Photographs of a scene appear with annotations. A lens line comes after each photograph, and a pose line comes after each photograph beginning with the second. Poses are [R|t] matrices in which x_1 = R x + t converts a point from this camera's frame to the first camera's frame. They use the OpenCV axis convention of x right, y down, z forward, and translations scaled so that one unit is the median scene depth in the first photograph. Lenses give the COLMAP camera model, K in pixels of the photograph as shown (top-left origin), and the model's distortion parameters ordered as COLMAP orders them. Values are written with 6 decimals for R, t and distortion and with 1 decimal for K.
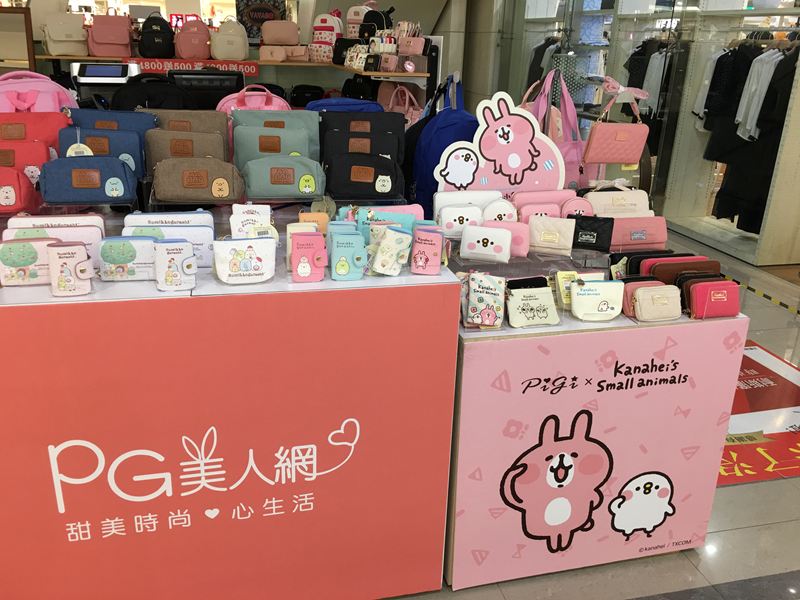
lens RADIAL K [[700.8, 0, 398.8], [0, 700.8, 302.5], [0, 0, 1]] dist [0.050396, -0.053753]
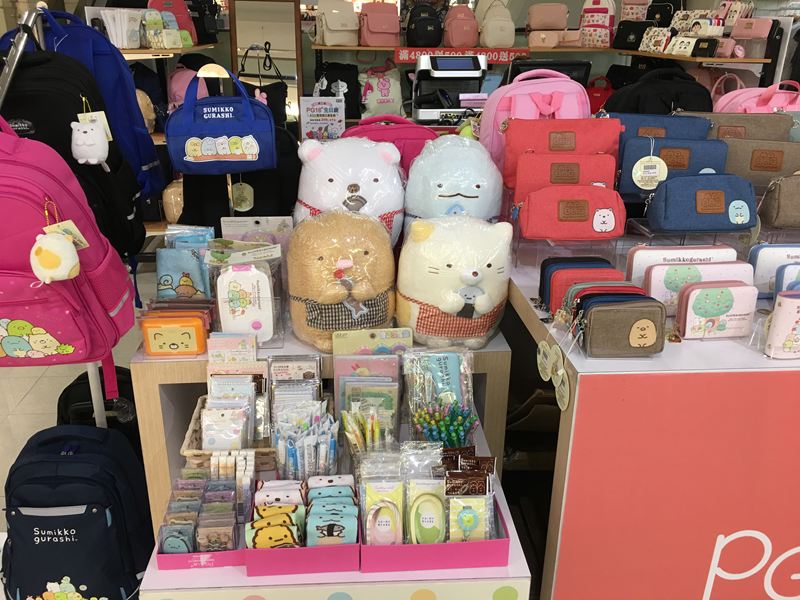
lens RADIAL K [[700.8, 0, 399.0], [0, 700.8, 297.5], [0, 0, 1]] dist [0.050396, -0.053753]
pose [[0.990424, 0.035815, -0.133330, -0.291059], [-0.033651, 0.999263, 0.018450, -0.028135], [0.133893, -0.013787, 0.990900, 0.055972]]
